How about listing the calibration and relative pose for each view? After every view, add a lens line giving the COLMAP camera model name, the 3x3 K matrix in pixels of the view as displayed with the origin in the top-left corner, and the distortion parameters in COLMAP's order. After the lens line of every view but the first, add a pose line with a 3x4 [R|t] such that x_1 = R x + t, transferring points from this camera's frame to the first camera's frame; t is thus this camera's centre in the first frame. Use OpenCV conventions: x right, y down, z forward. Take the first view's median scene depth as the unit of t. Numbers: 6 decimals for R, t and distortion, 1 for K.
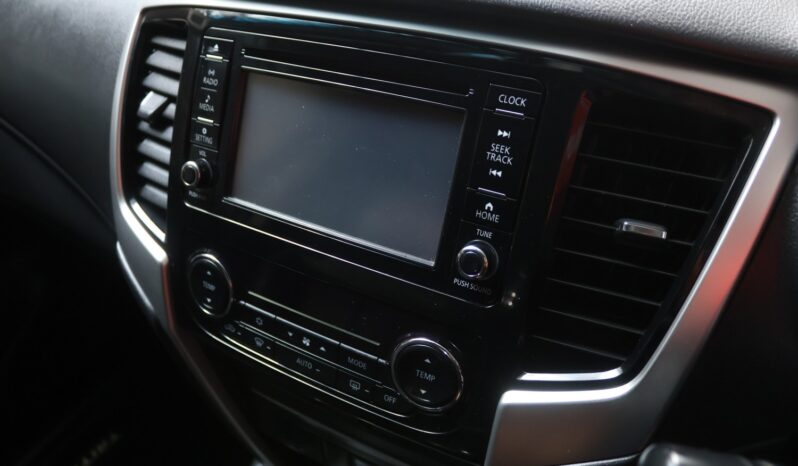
lens RADIAL K [[673.6, 0, 399.0], [0, 673.6, 237.0], [0, 0, 1]] dist [-0.077556, 0.043031]
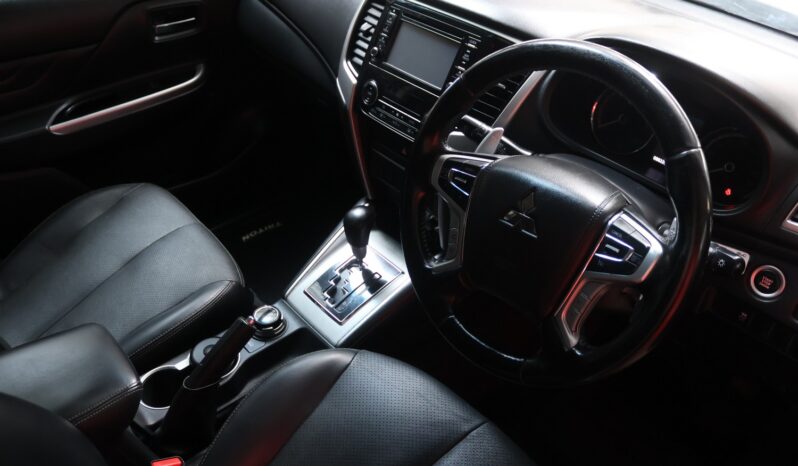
lens RADIAL K [[673.6, 0, 399.3], [0, 673.6, 228.5], [0, 0, 1]] dist [-0.077556, 0.043031]
pose [[0.947744, 0.259990, -0.184894, 0.472078], [-0.261536, 0.965054, 0.016418, 0.513234], [0.182701, 0.032797, 0.982621, -1.620699]]
